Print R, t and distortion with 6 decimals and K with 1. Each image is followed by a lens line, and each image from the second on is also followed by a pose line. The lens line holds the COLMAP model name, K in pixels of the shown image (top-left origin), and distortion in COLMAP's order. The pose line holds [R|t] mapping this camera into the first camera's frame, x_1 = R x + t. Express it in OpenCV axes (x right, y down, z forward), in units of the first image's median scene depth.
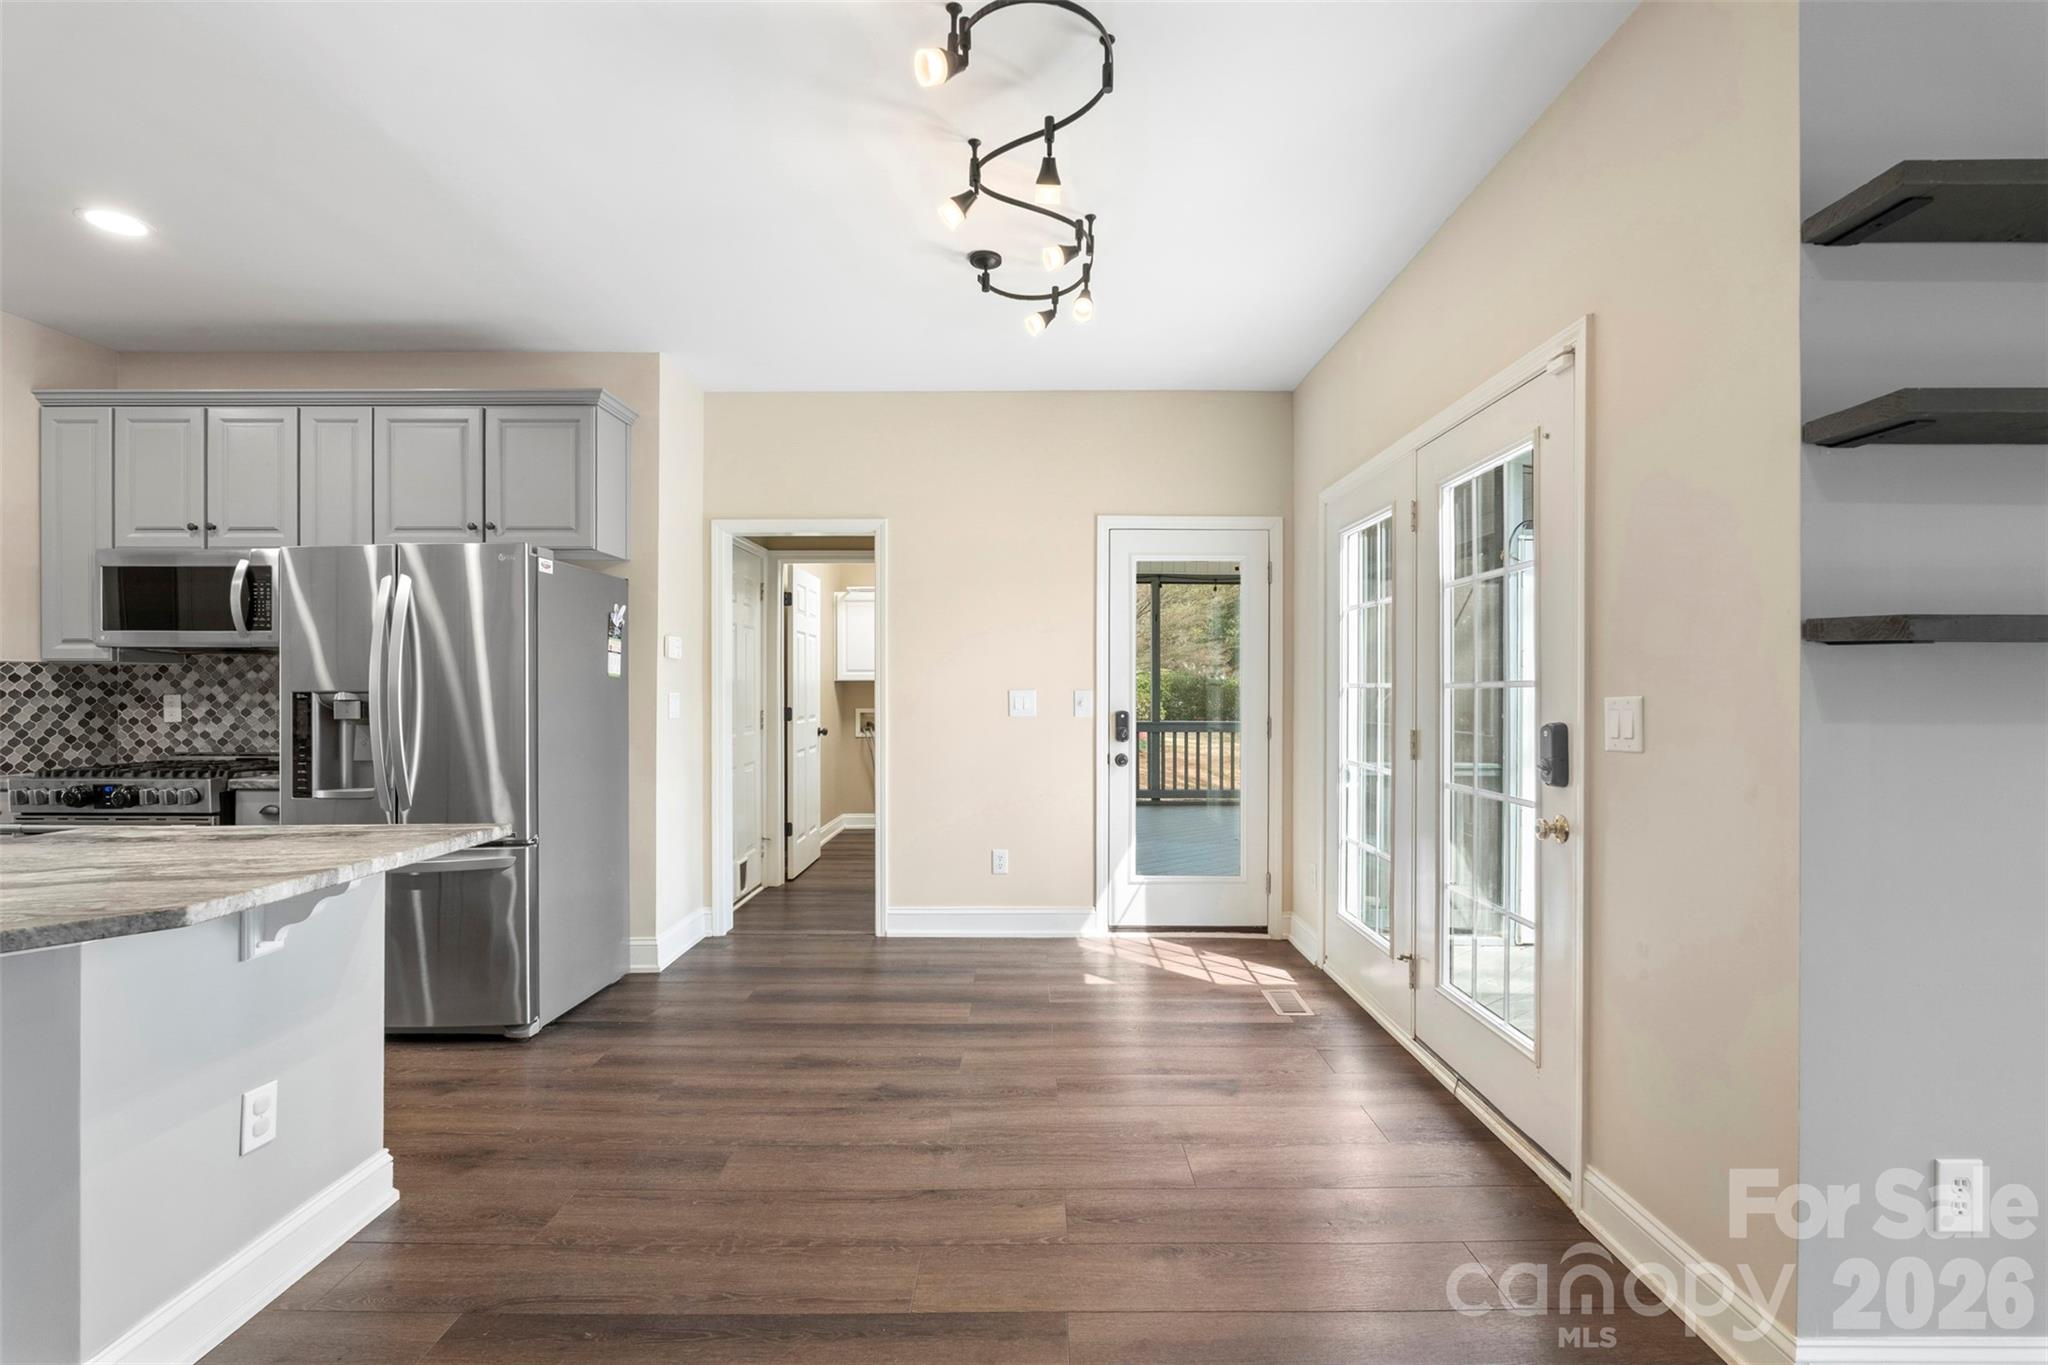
lens RADIAL K [[906.4, 0, 1035.2], [0, 906.4, 687.5], [0, 0, 1]] dist [-0.002049, 0.001244]
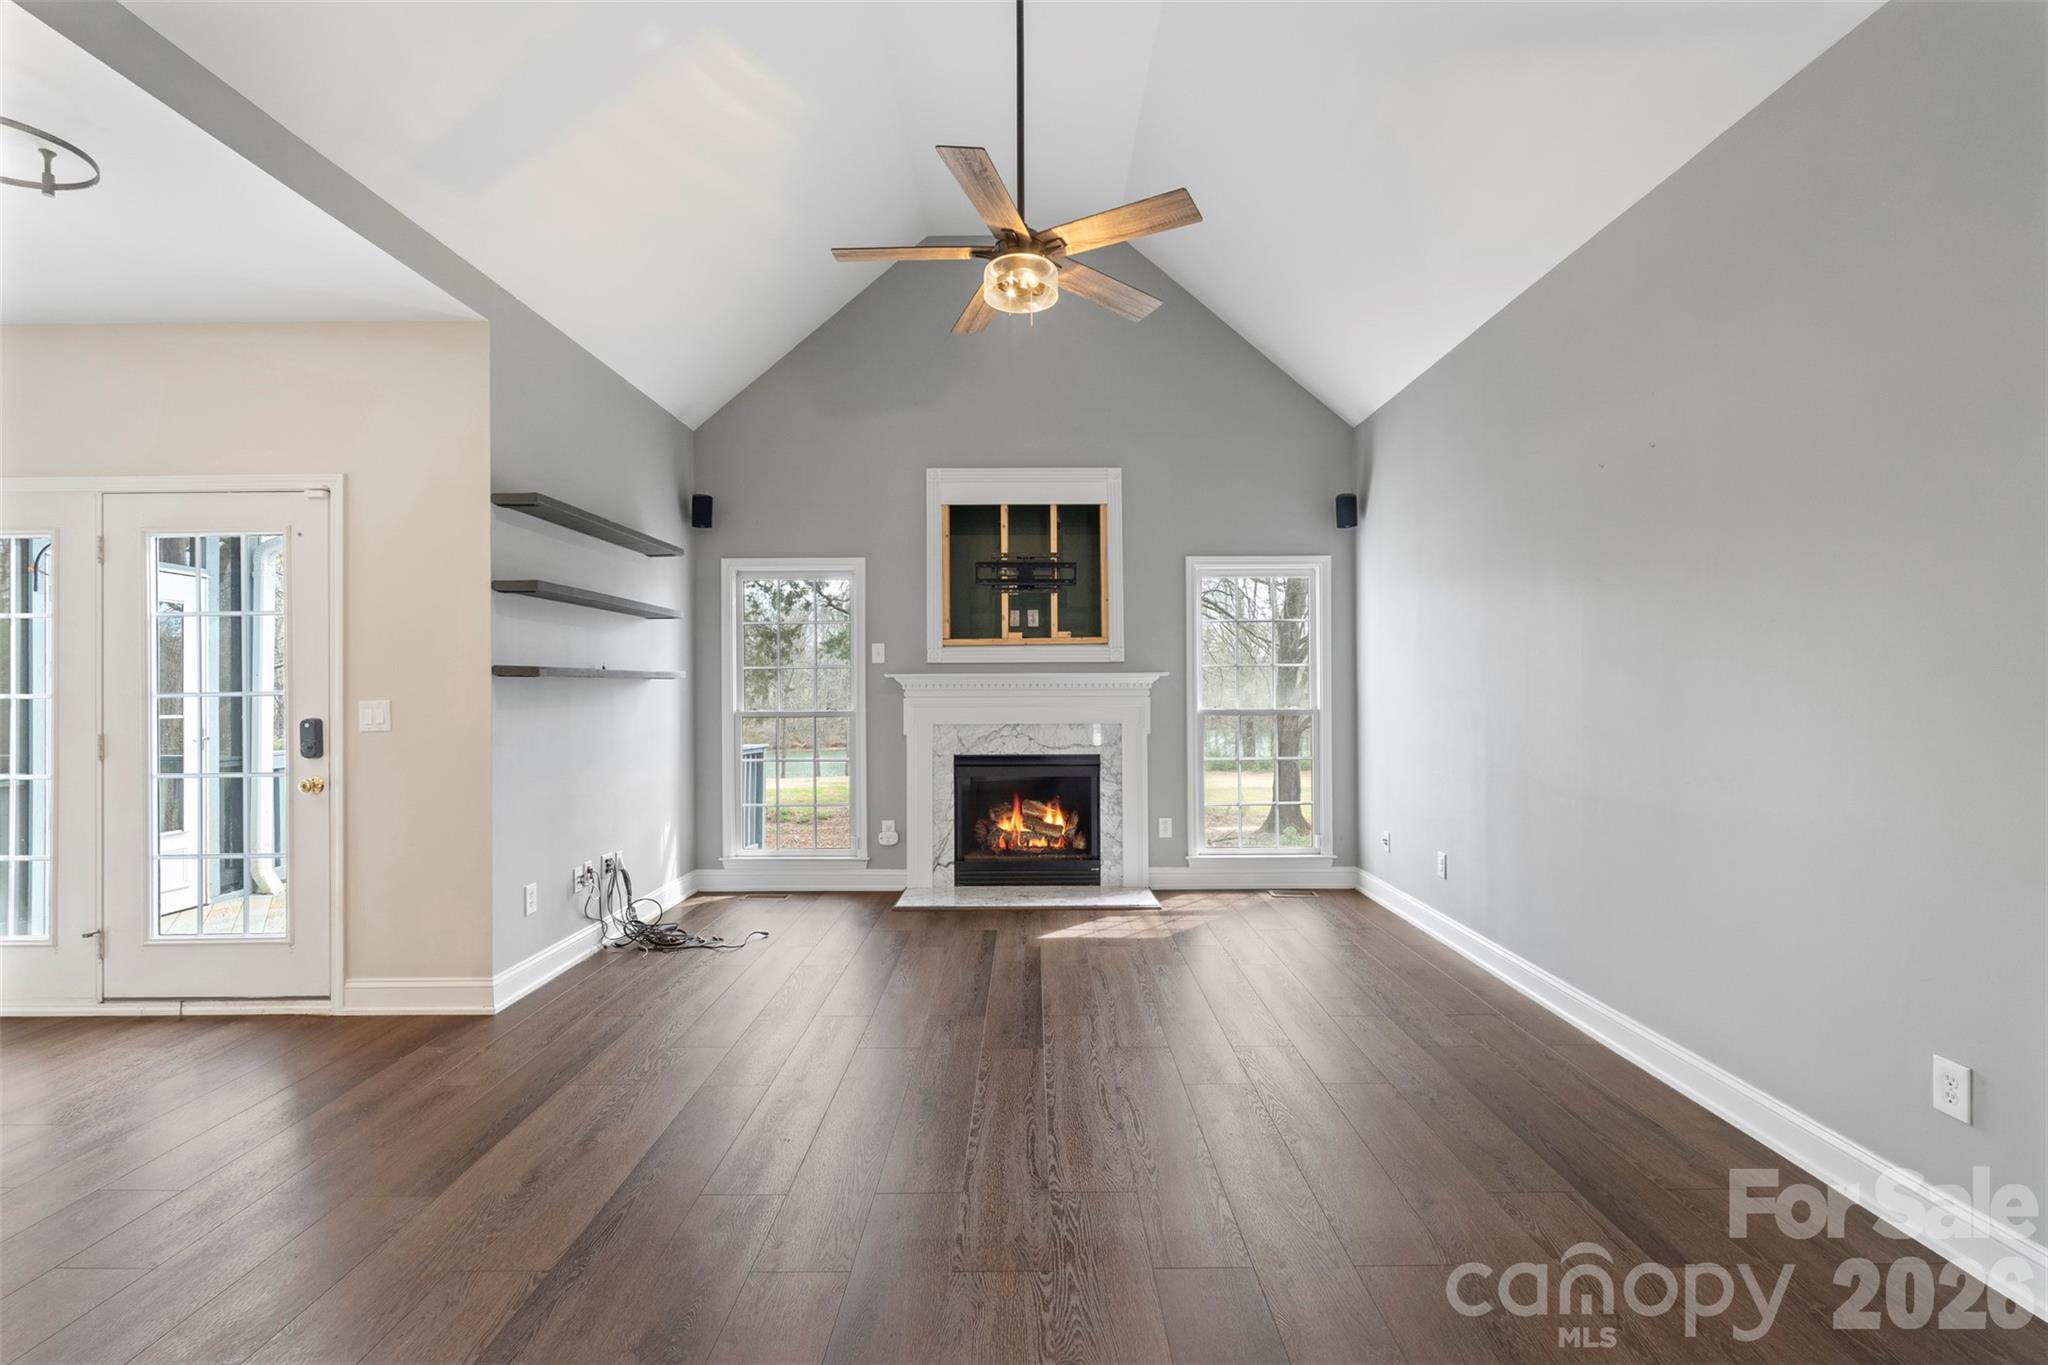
lens RADIAL K [[906.4, 0, 1027.0], [0, 906.4, 685.4], [0, 0, 1]] dist [-0.002049, 0.001244]
pose [[0.022256, 0.001267, 0.999751, -0.711821], [0.006528, 0.999978, -0.001413, -0.005659], [-0.999731, 0.006558, 0.022247, -0.207049]]
